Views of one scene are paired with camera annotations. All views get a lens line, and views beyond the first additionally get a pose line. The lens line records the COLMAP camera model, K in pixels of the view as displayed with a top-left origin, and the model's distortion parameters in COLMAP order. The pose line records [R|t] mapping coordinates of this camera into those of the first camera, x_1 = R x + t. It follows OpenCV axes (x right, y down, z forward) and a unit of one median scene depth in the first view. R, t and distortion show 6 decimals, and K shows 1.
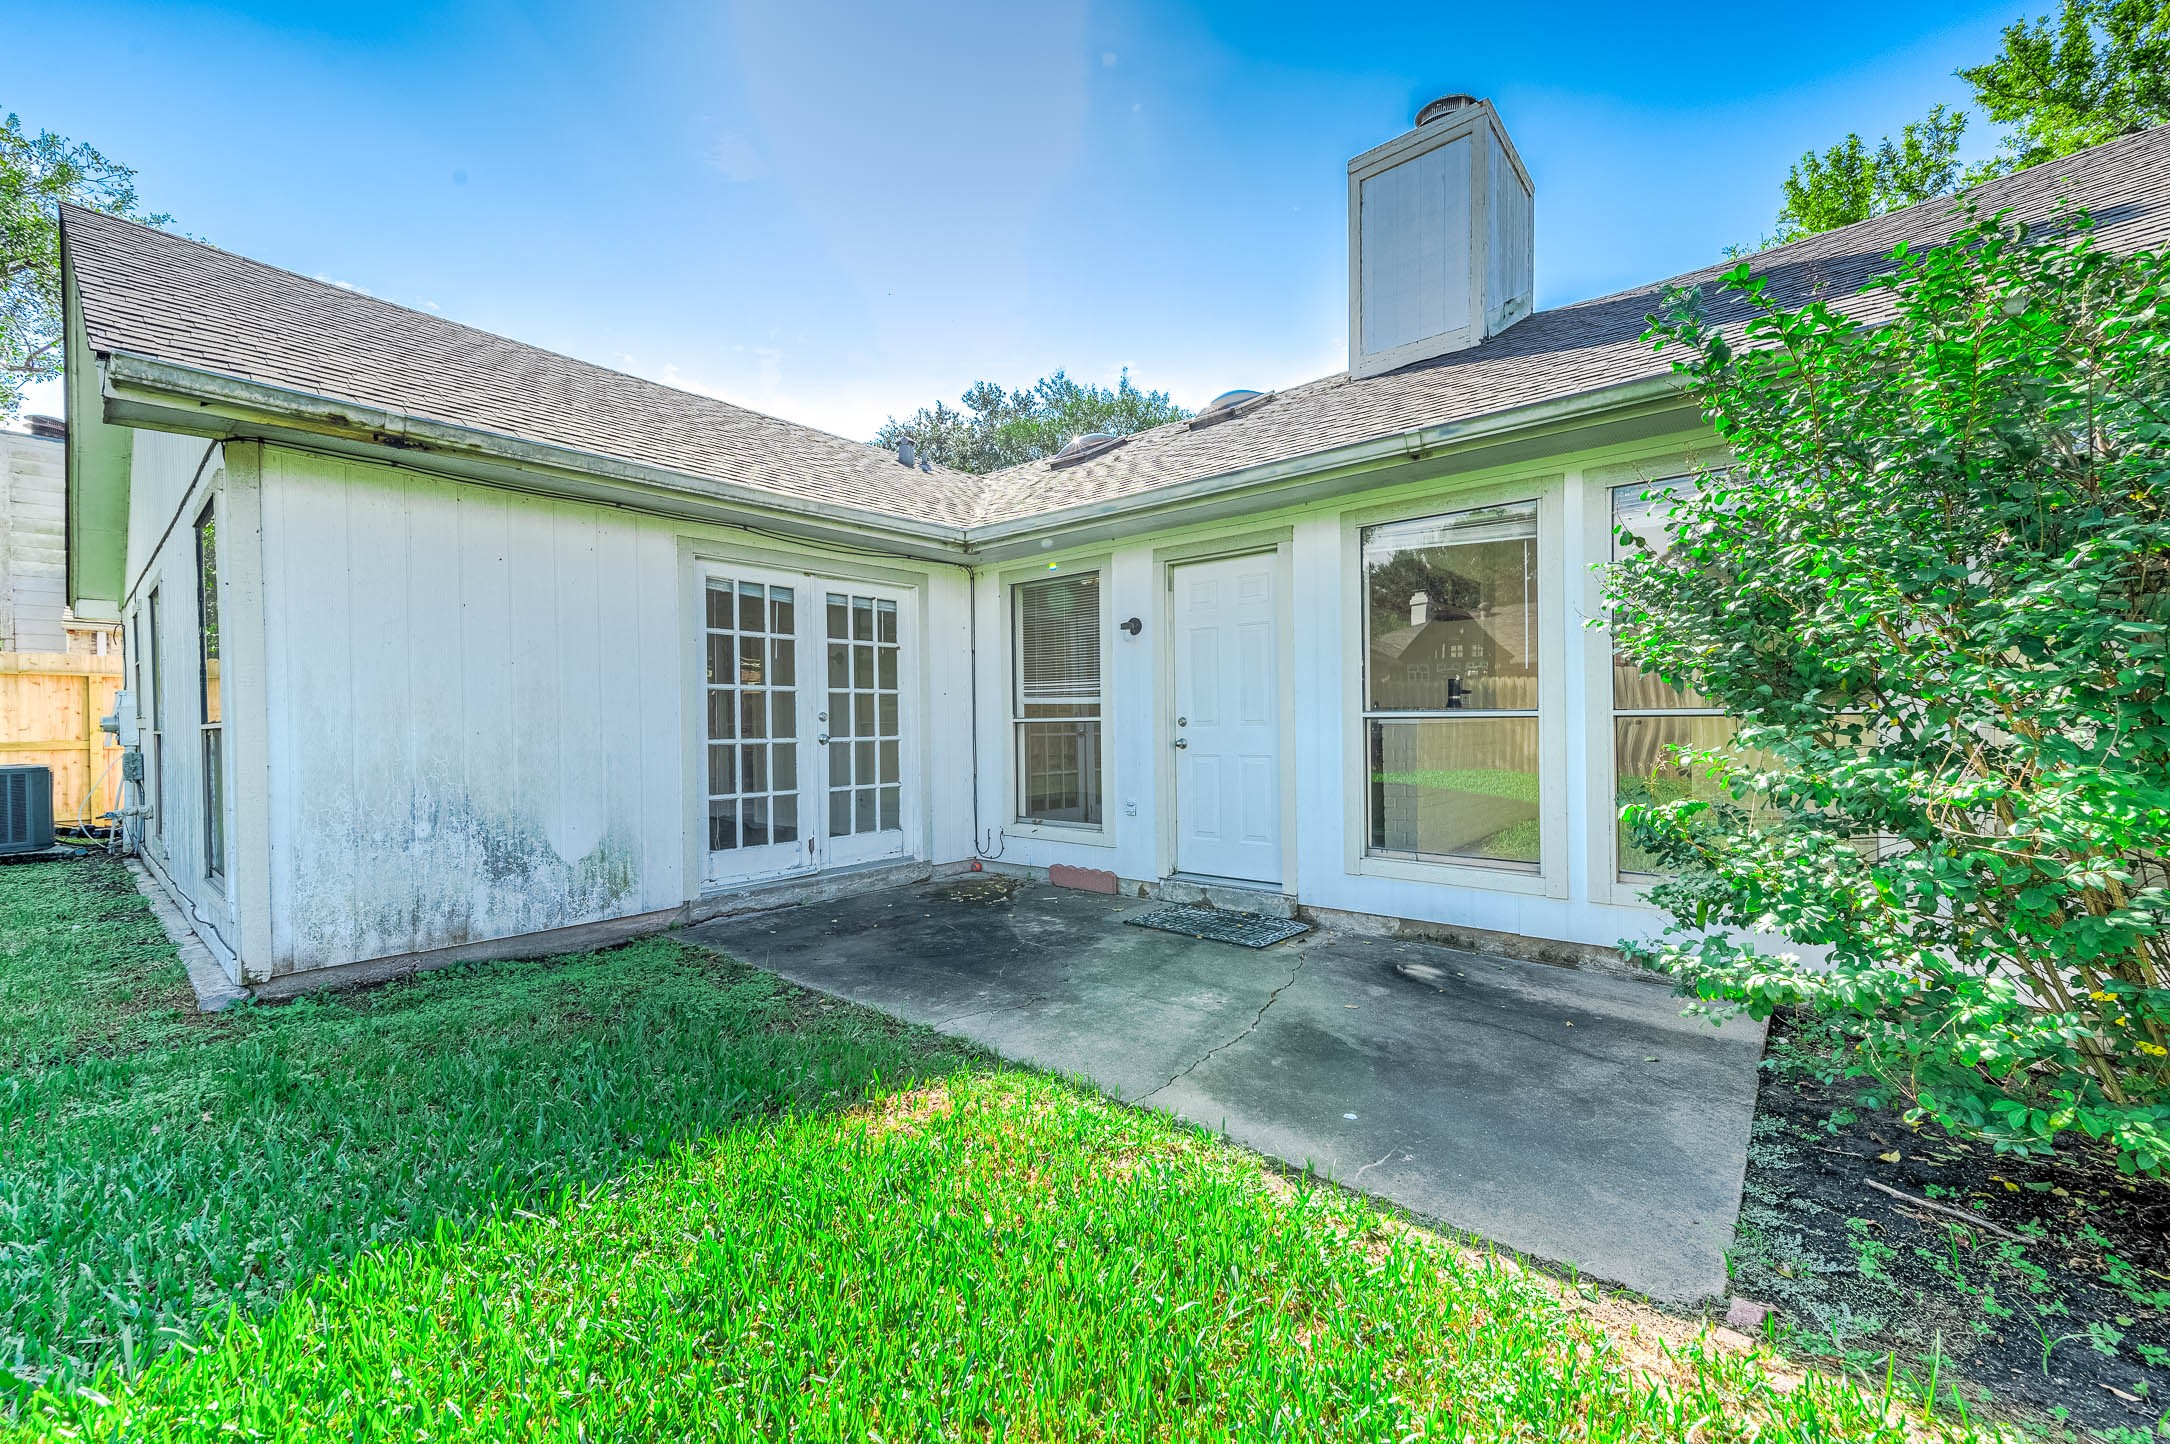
lens RADIAL K [[848.5, 0, 1085.0], [0, 848.5, 722.0], [0, 0, 1]] dist [0.008368, 0.000151]
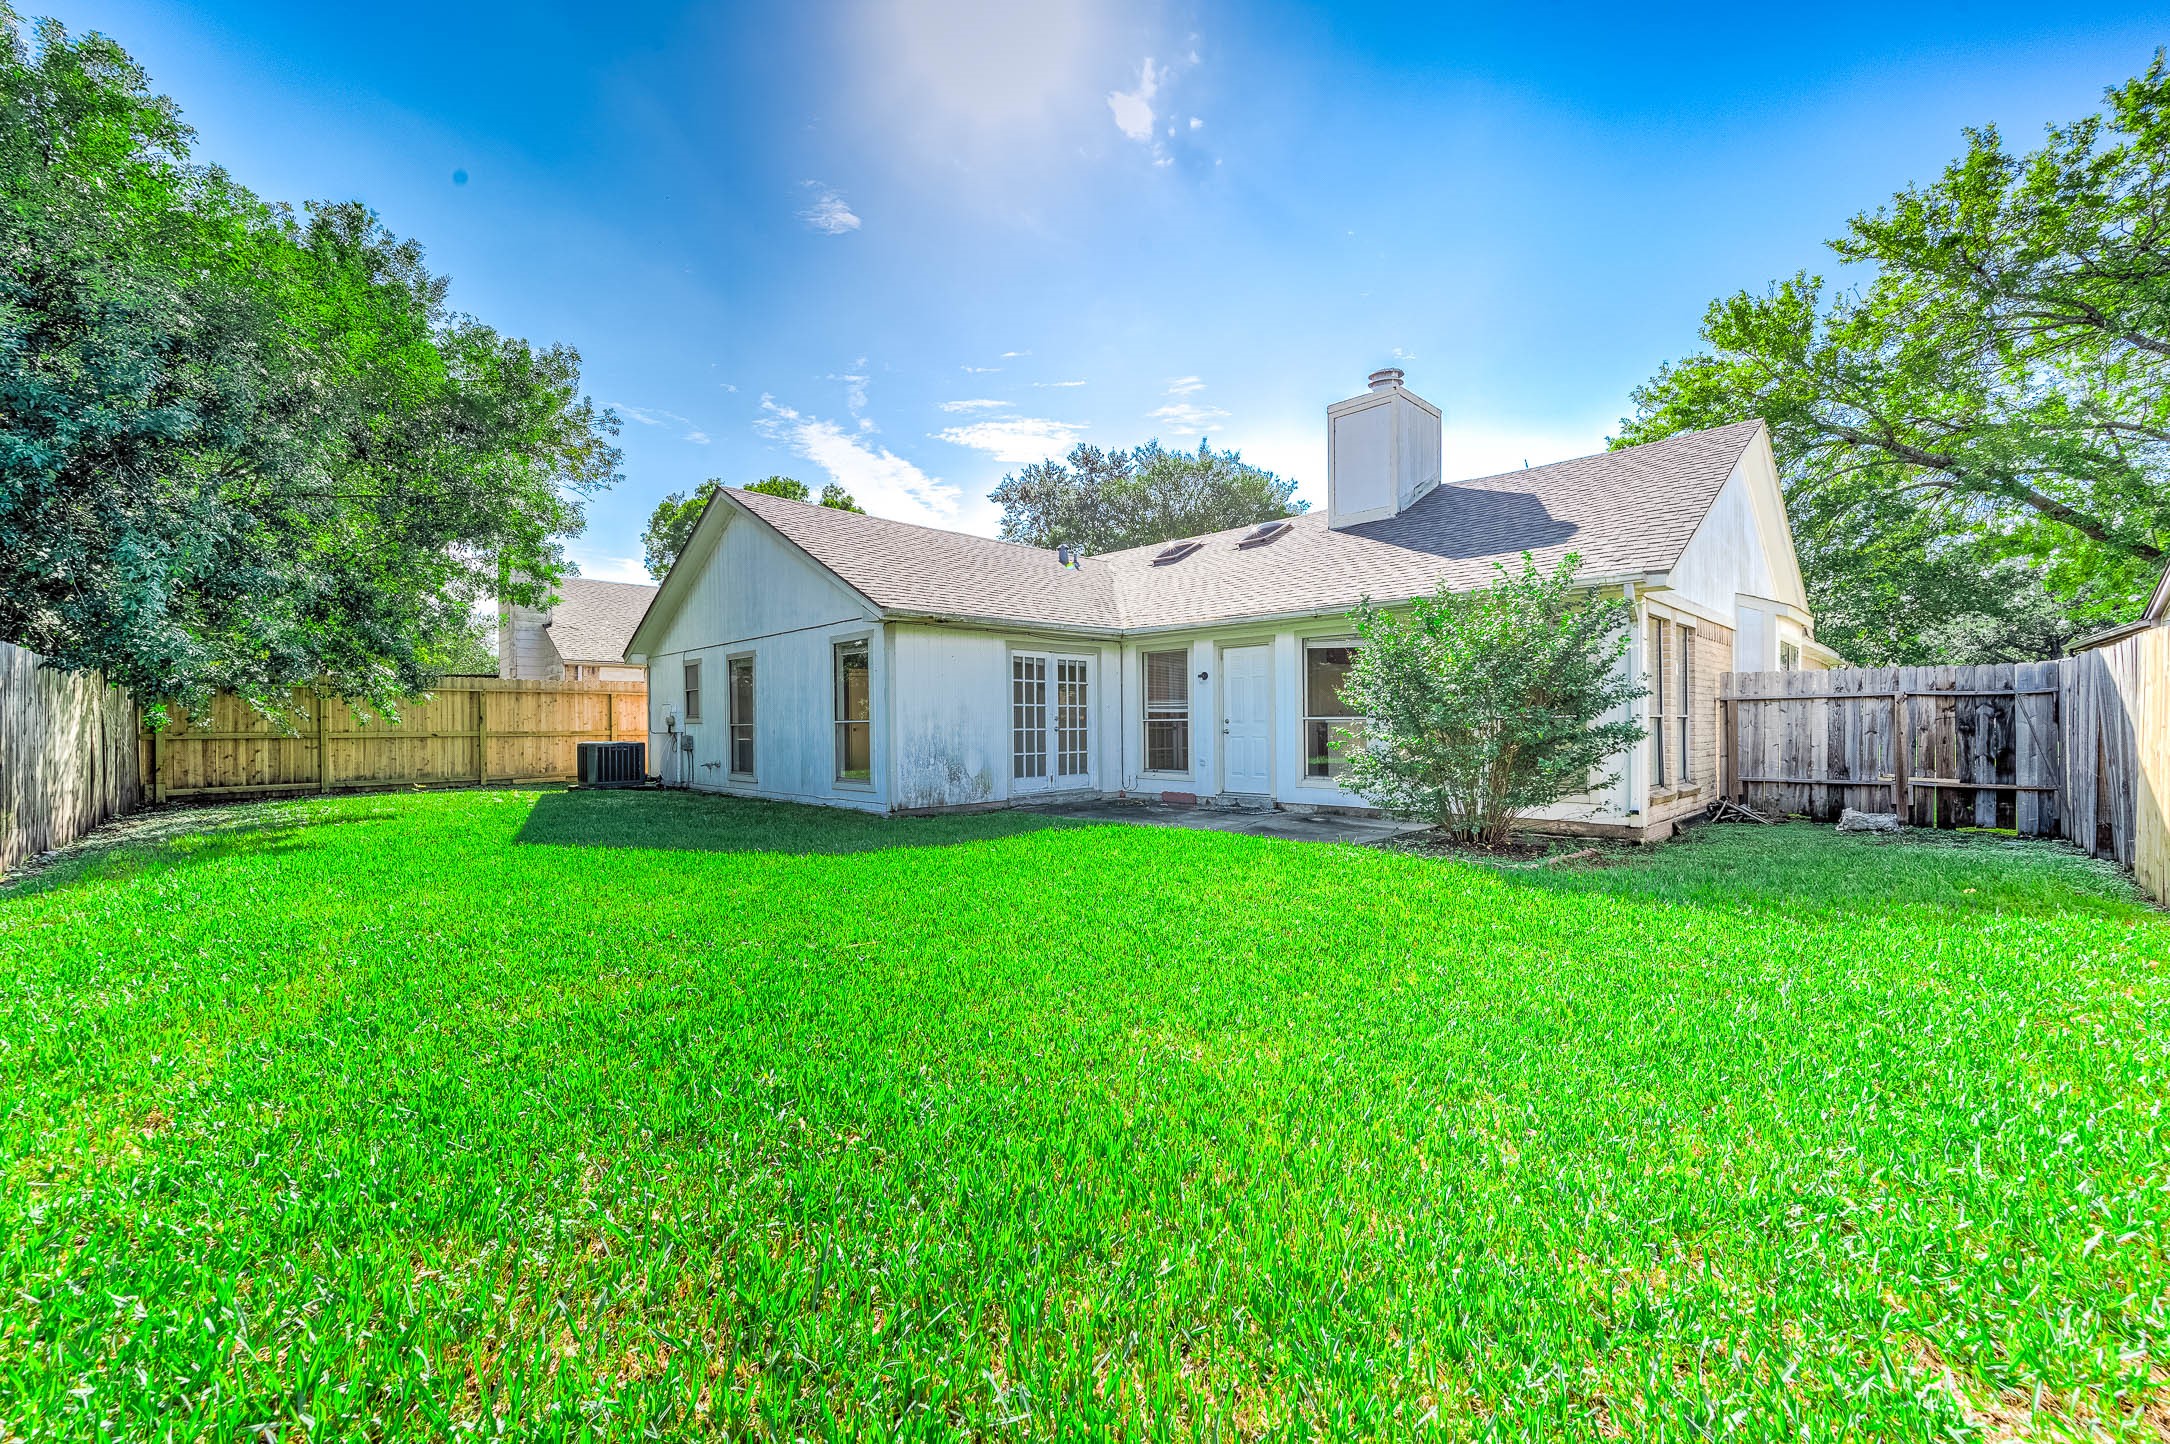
lens RADIAL K [[848.5, 0, 1085.0], [0, 848.5, 722.0], [0, 0, 1]] dist [0.008368, 0.000151]
pose [[0.995815, 0.001930, -0.091367, -0.042176], [-0.002375, 0.999986, -0.004765, 0.012640], [0.091356, 0.004962, 0.995806, -1.075000]]
